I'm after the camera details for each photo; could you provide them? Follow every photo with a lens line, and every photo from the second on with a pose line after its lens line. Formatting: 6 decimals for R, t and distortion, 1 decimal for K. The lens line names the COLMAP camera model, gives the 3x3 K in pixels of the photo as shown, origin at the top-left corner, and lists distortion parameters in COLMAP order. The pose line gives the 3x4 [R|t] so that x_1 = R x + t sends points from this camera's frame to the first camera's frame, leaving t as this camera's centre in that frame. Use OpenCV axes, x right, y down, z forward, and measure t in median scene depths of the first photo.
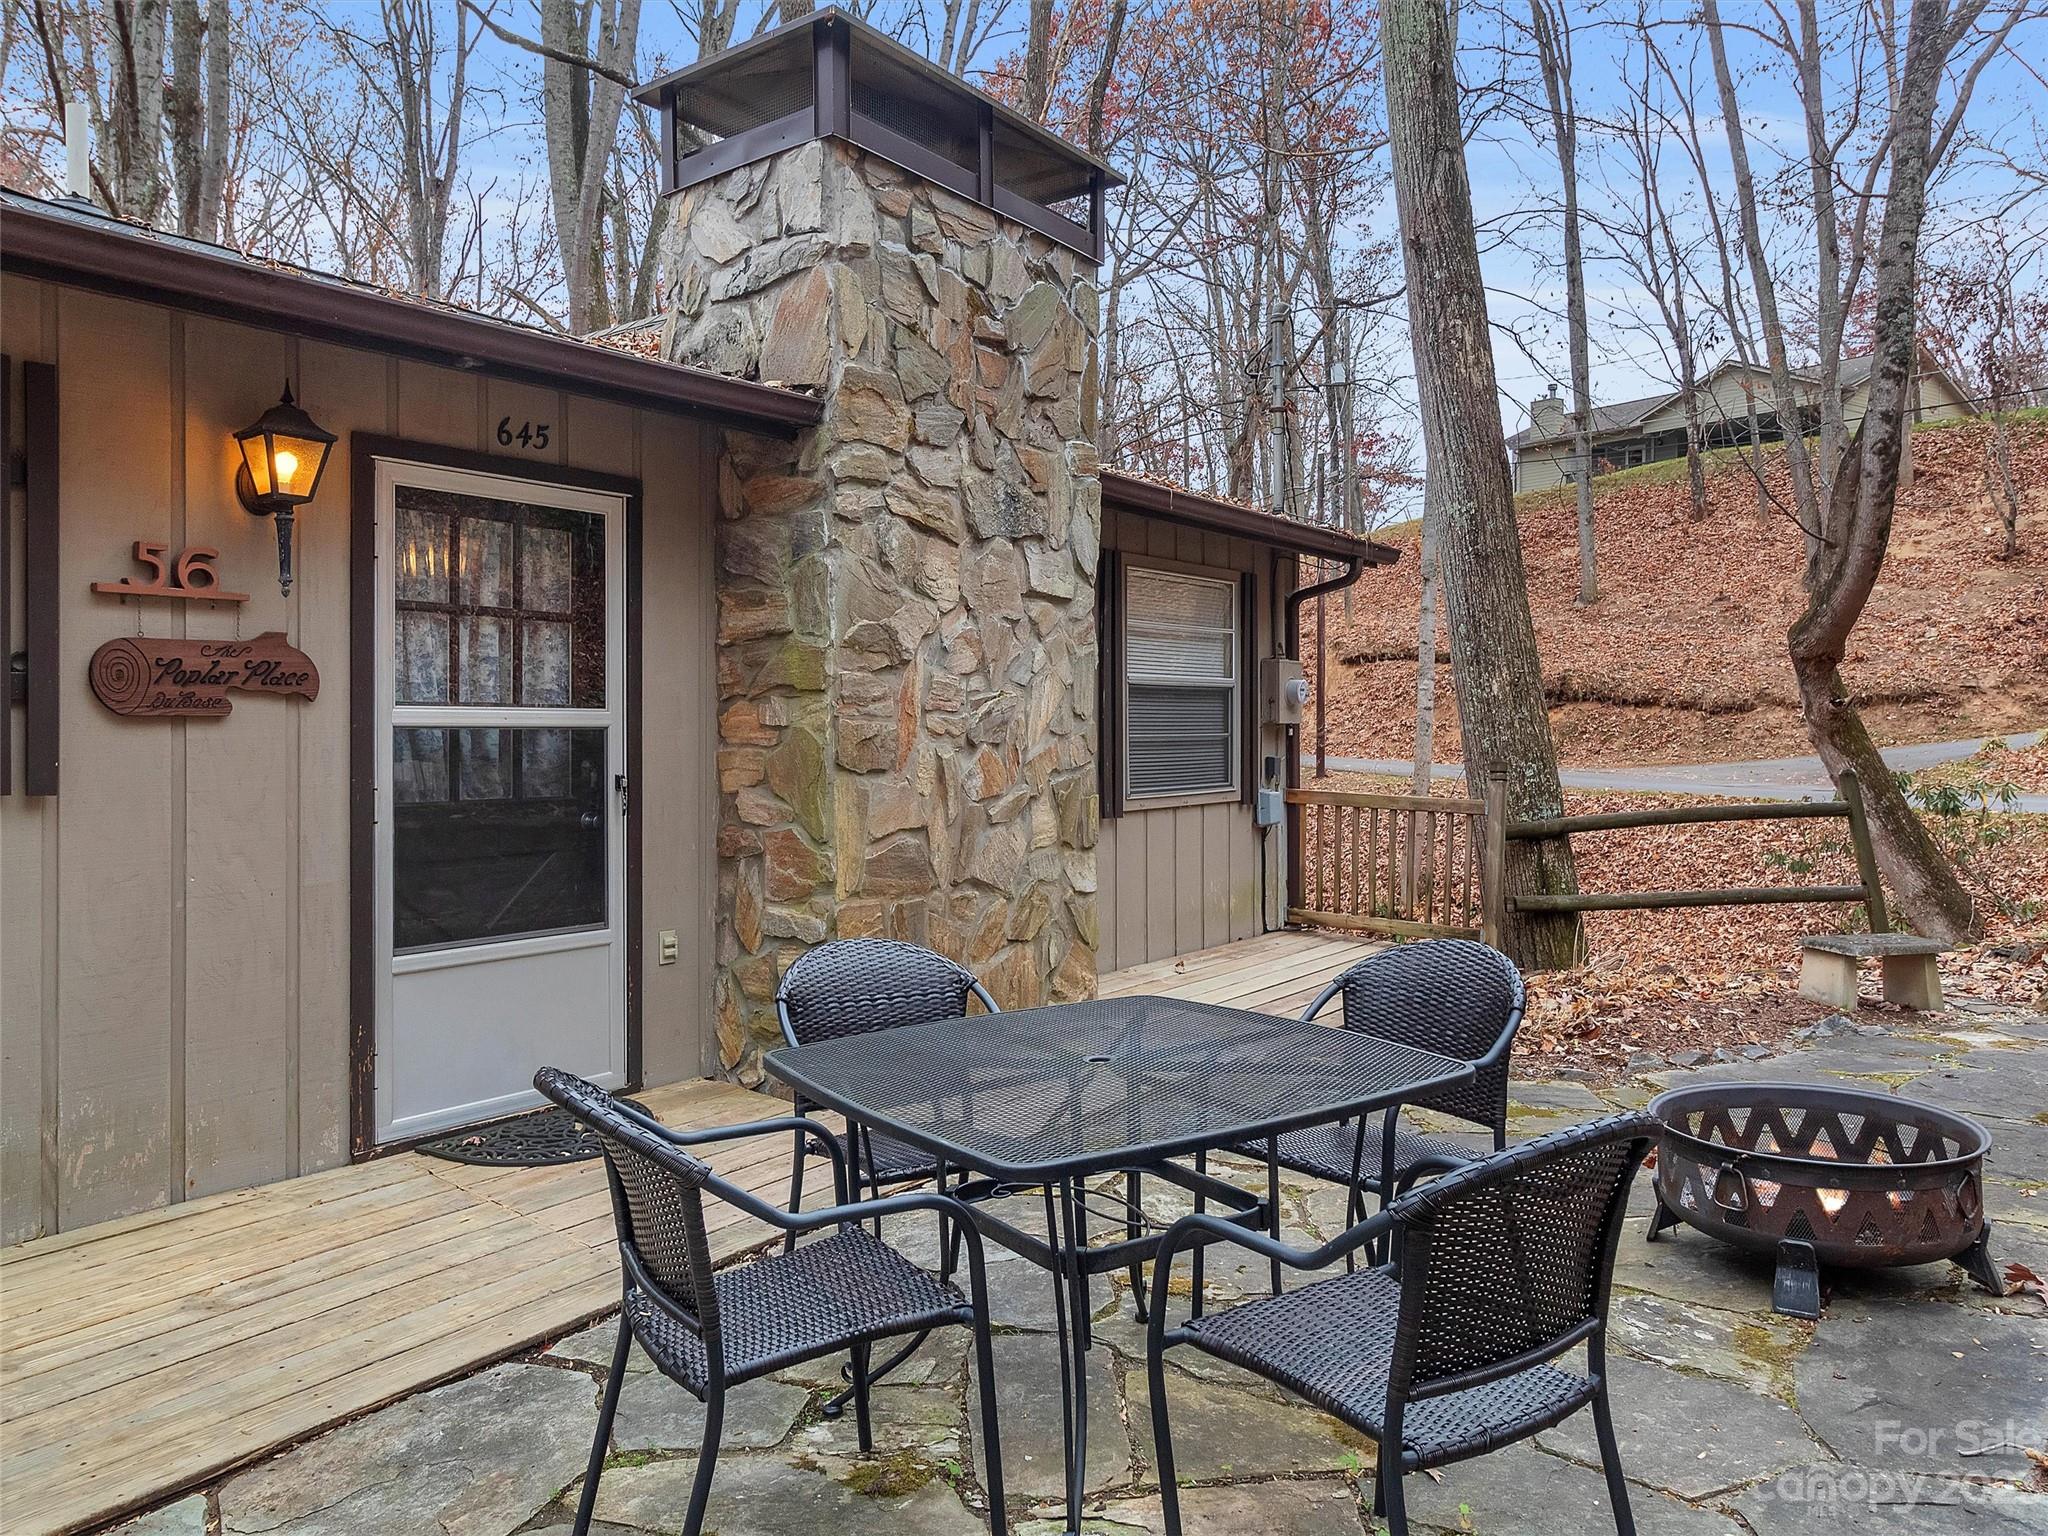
lens RADIAL K [[1470.5, 0, 1005.9], [0, 1470.5, 731.1], [0, 0, 1]] dist [0.001564, 0.000944]
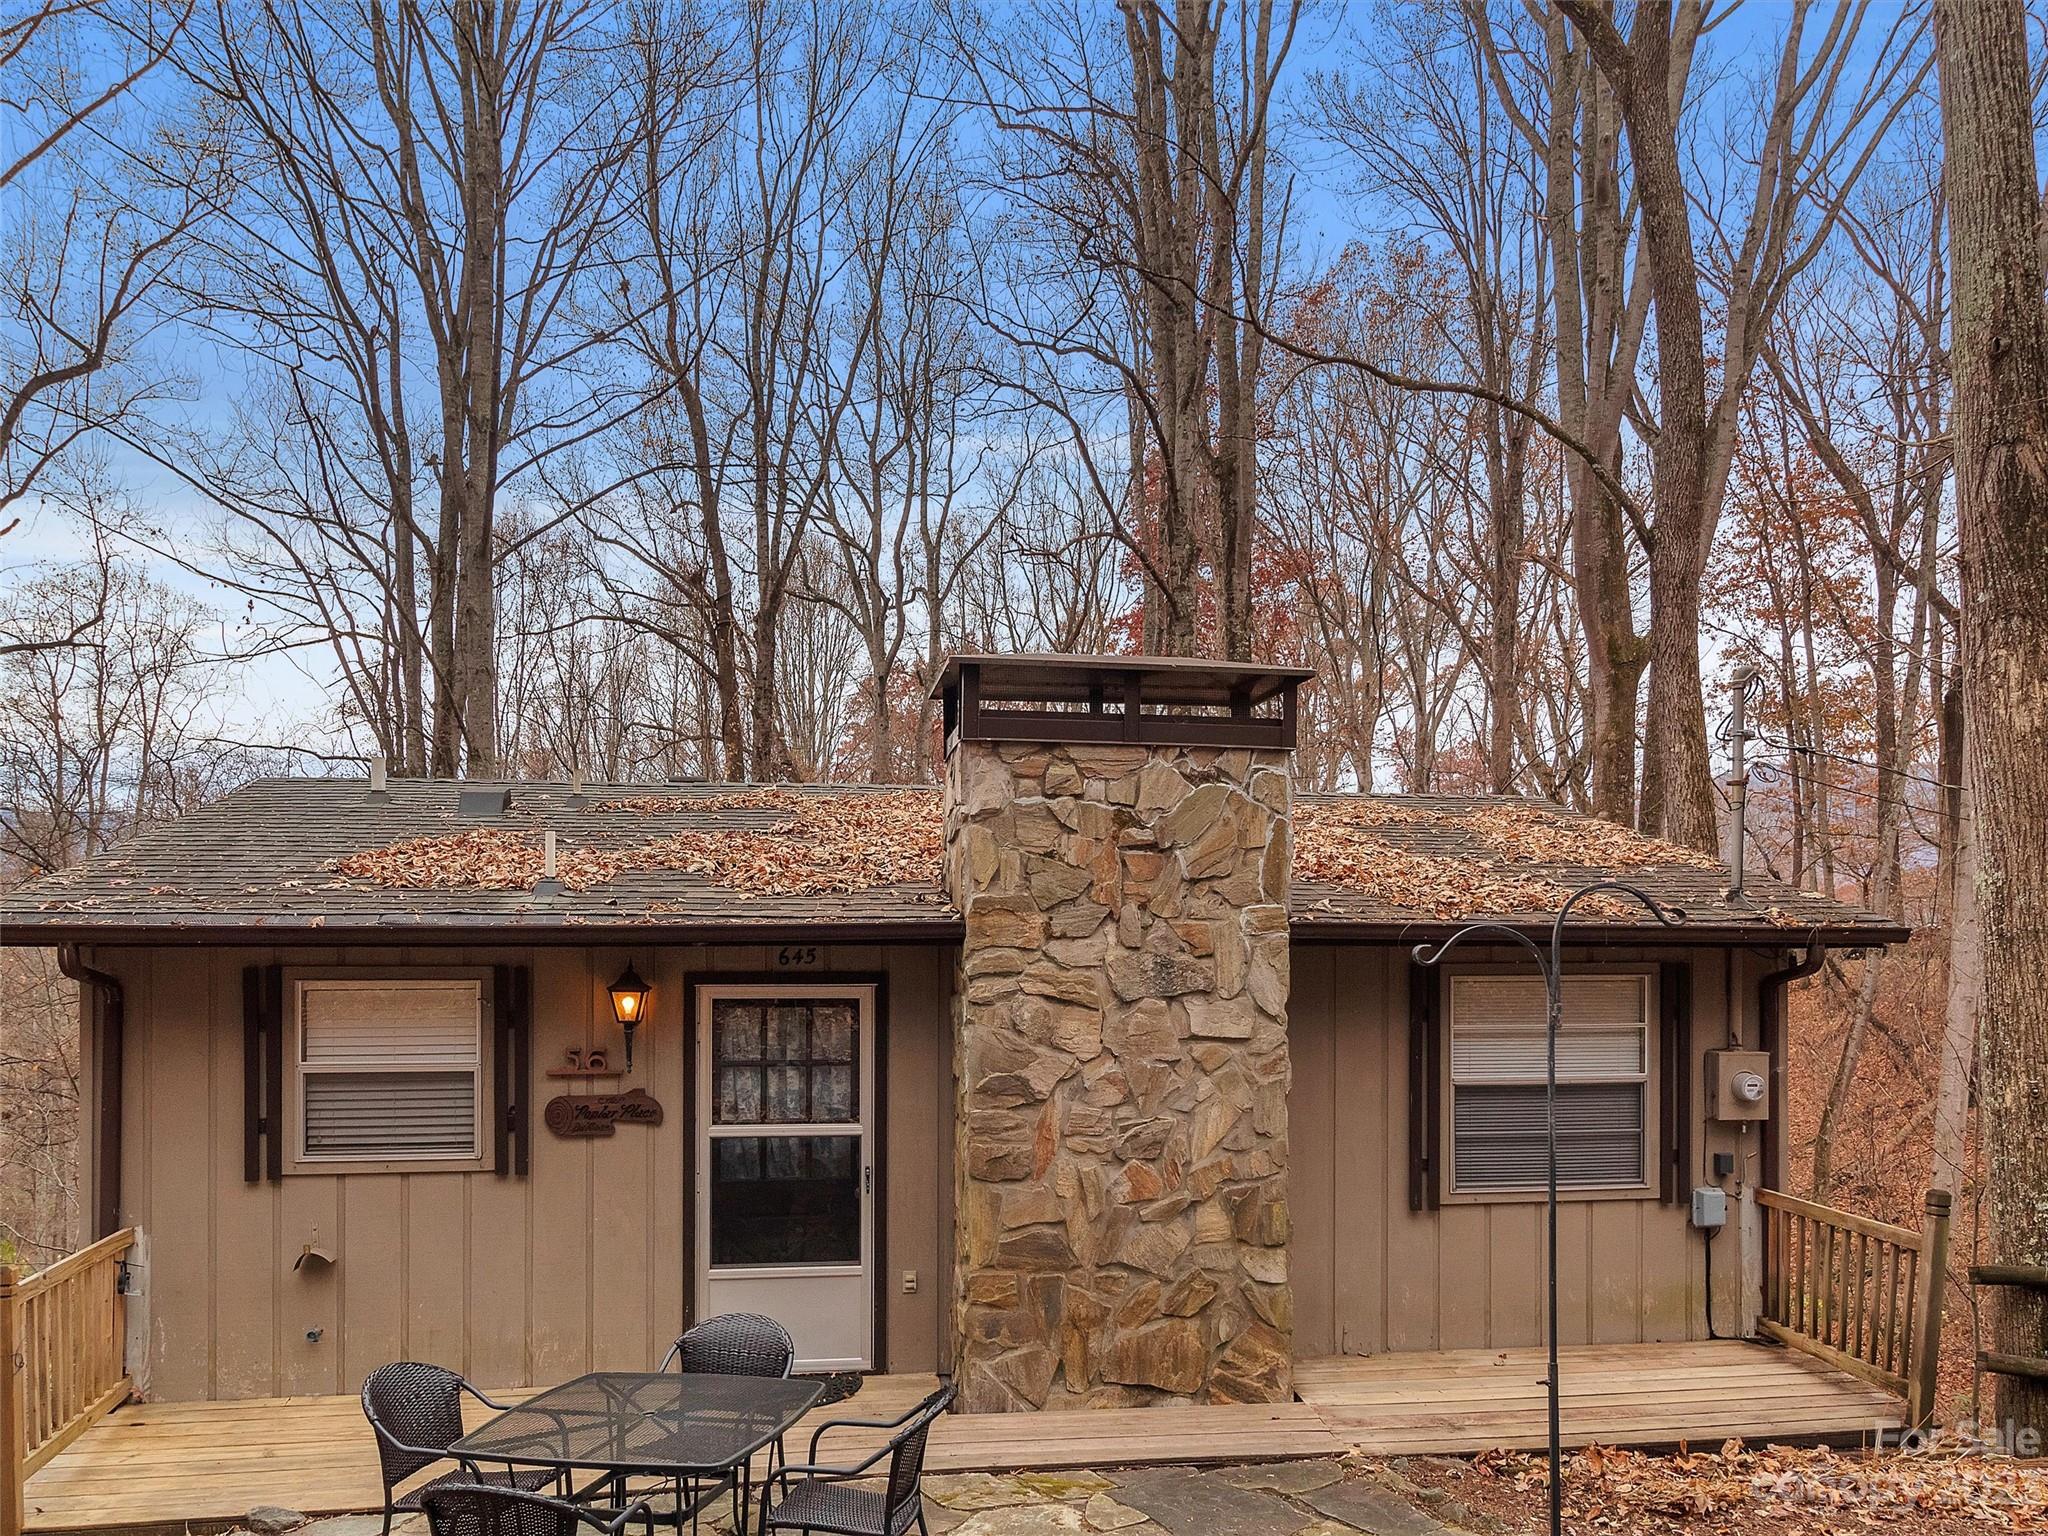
lens RADIAL K [[1502.6, 0, 997.1], [0, 1502.6, 944.5], [0, 0, 1]] dist [0.004569, -0.002279]
pose [[0.706535, 0.004634, -0.707663, 0.906039], [-0.003830, 0.999989, 0.002724, -0.198976], [0.707668, 0.000786, 0.706545, -0.016751]]
